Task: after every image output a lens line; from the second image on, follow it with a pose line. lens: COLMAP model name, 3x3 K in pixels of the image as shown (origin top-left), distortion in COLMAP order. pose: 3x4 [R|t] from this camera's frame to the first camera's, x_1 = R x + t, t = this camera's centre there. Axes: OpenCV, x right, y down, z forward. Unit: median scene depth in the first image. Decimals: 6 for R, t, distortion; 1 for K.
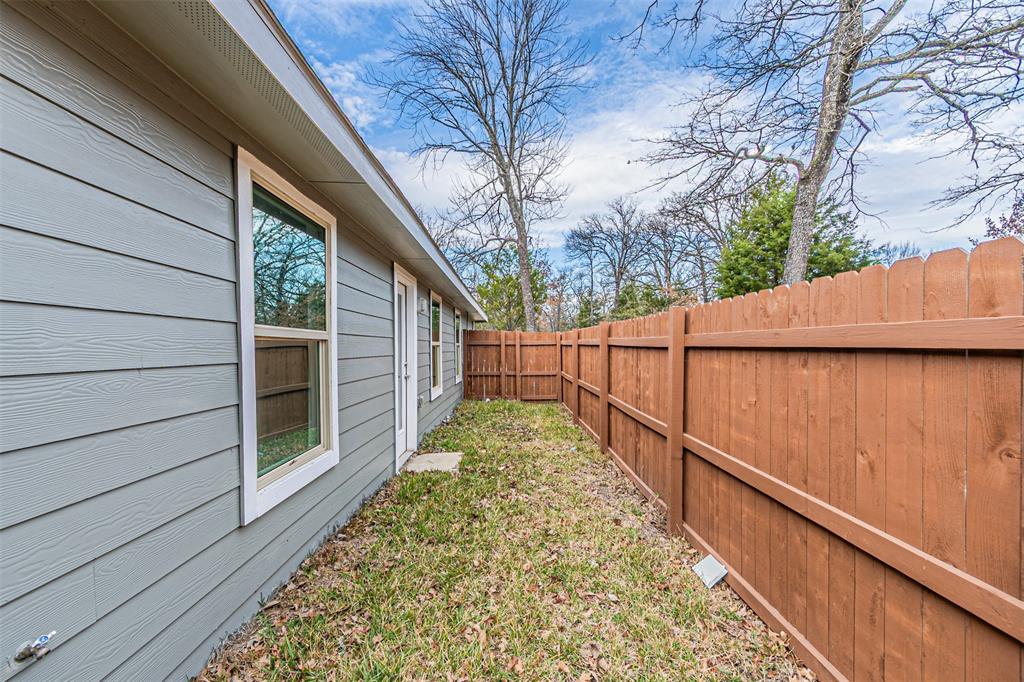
lens RADIAL K [[445.4, 0, 506.4], [0, 445.4, 350.6], [0, 0, 1]] dist [0.003568, -0.000246]
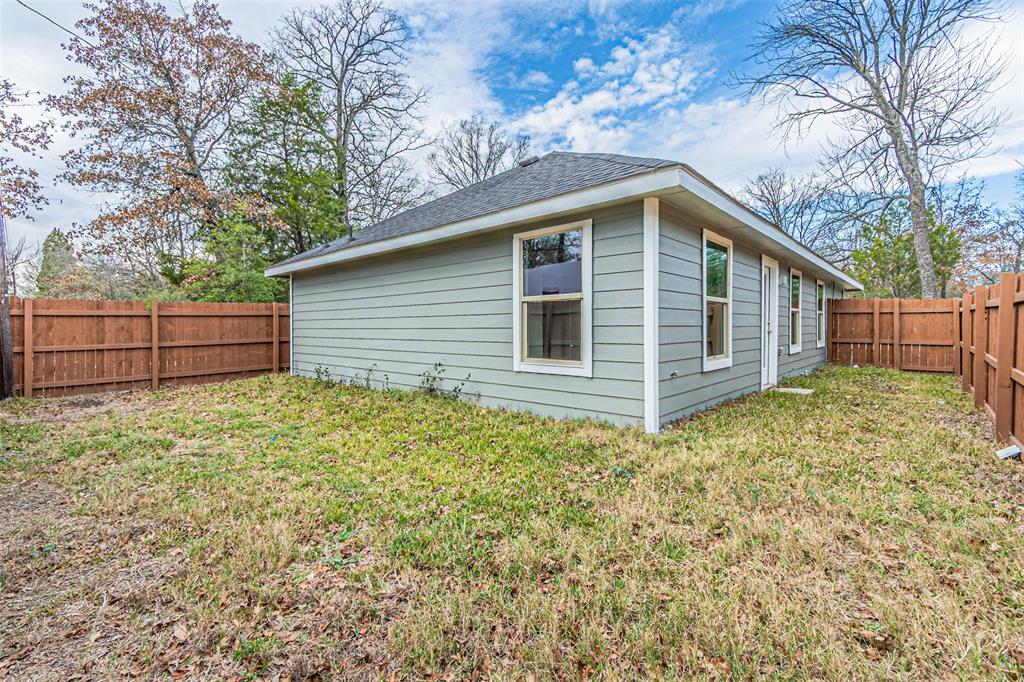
lens RADIAL K [[437.6, 0, 507.8], [0, 437.6, 325.3], [0, 0, 1]] dist [0.003928, 0.000449]
pose [[0.735155, 0.010920, -0.677811, 0.051764], [-0.010745, 0.999932, 0.004456, 0.019535], [0.677814, 0.004007, 0.735222, -0.279648]]
